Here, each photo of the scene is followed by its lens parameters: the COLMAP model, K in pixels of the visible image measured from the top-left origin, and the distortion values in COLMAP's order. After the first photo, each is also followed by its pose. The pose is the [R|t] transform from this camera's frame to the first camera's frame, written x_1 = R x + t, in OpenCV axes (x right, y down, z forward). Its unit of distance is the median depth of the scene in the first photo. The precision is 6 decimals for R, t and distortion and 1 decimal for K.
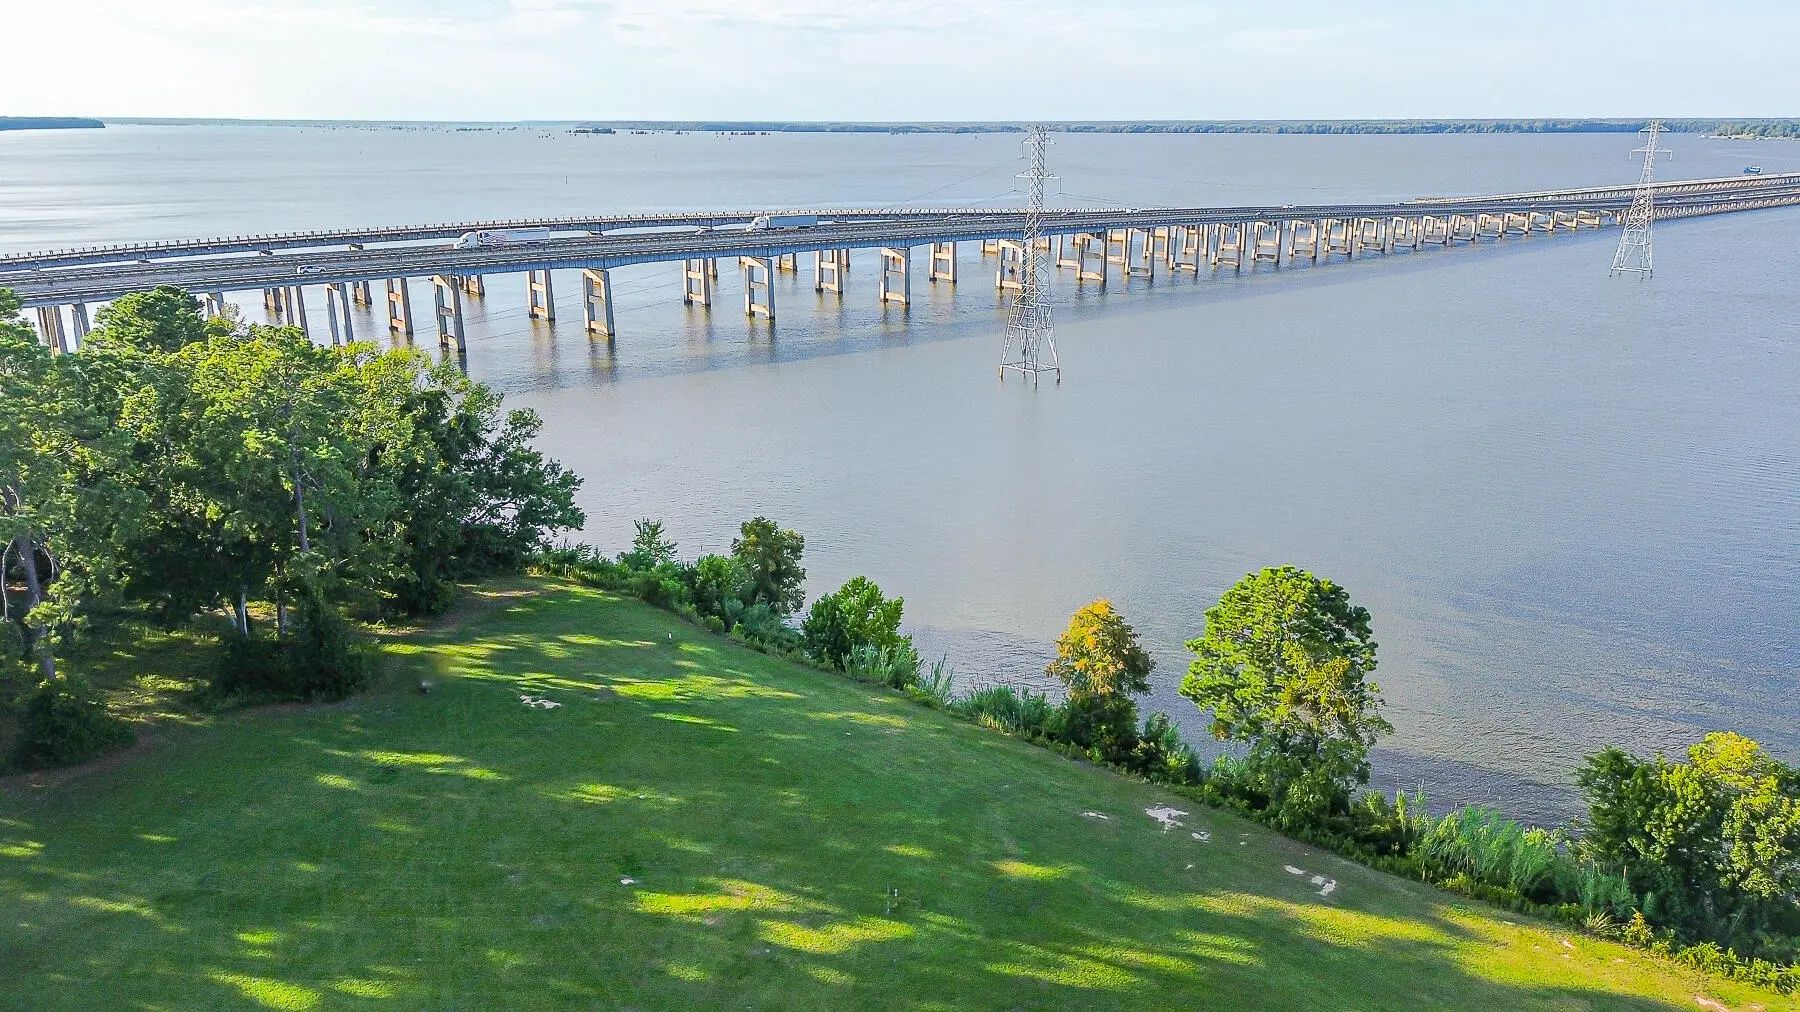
lens RADIAL K [[1193.1, 0, 900.0], [0, 1193.1, 506.0], [0, 0, 1]] dist [0.000165, -0.017274]
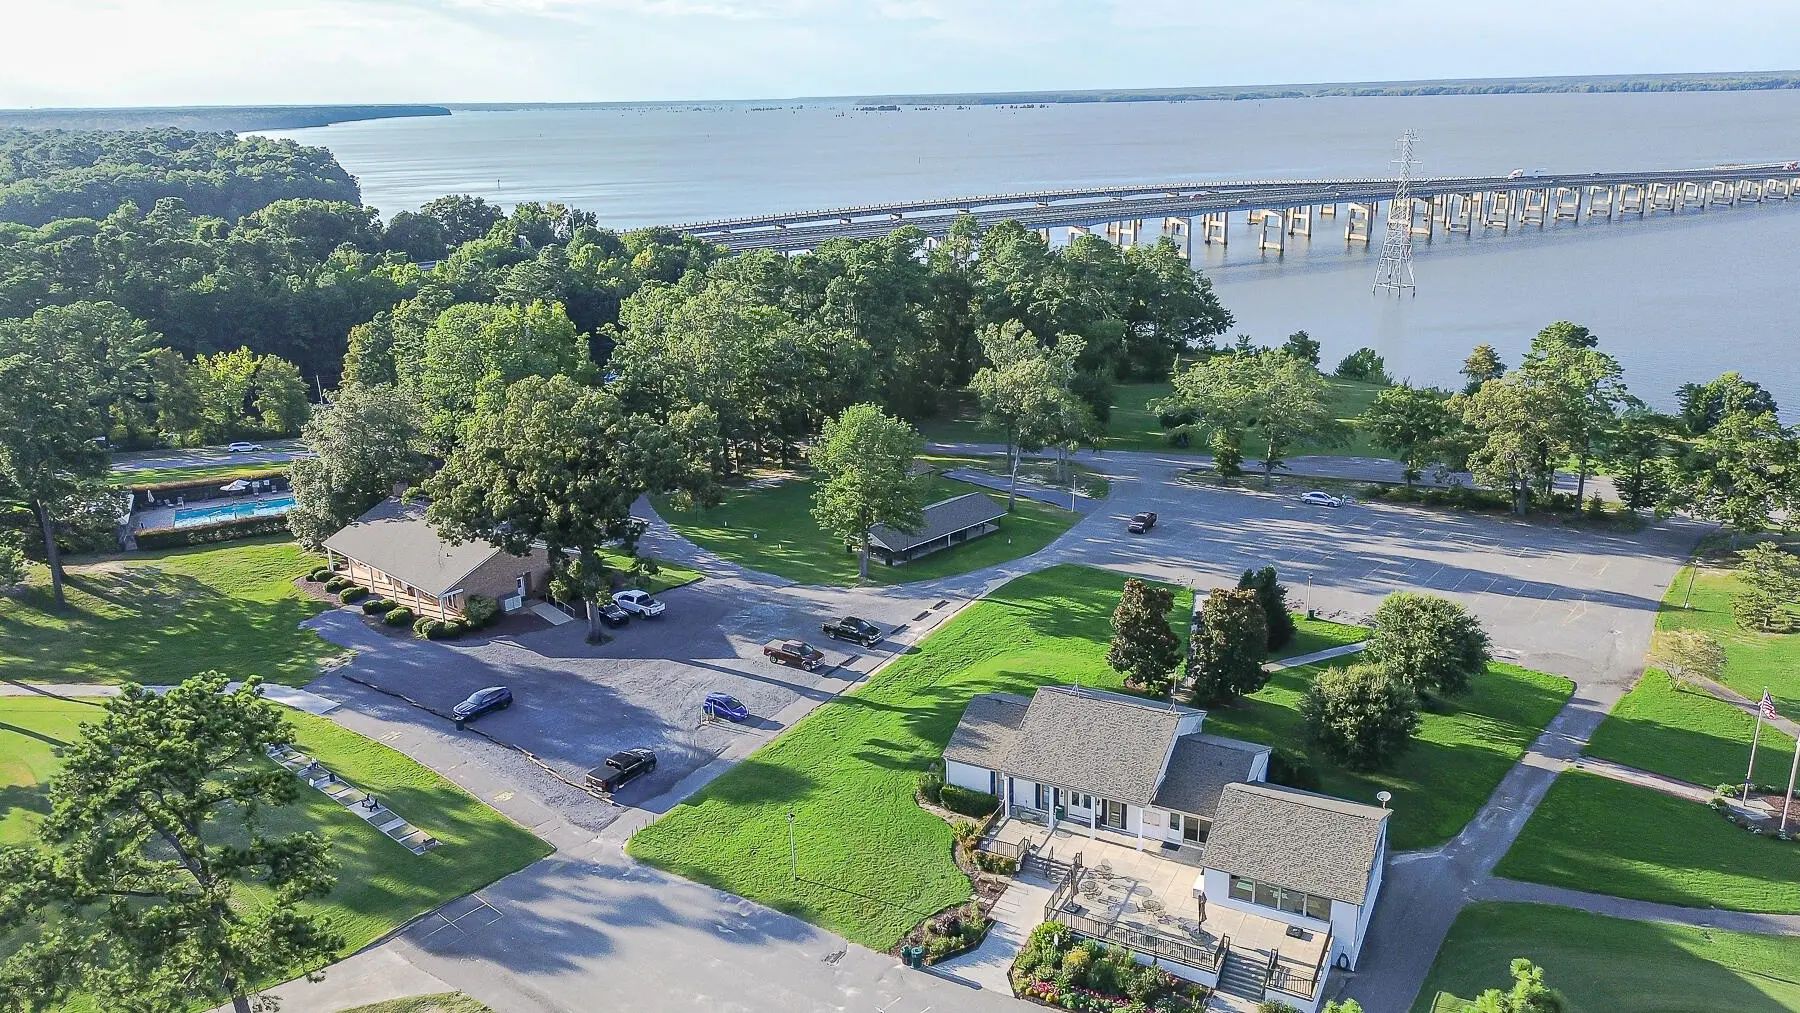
lens RADIAL K [[1193.1, 0, 900.0], [0, 1193.1, 506.5], [0, 0, 1]] dist [0.000165, -0.017274]
pose [[0.978335, 0.040615, -0.203006, -0.094627], [-0.035680, 0.998973, 0.027913, 0.073385], [0.203932, -0.020065, 0.978780, -0.316320]]
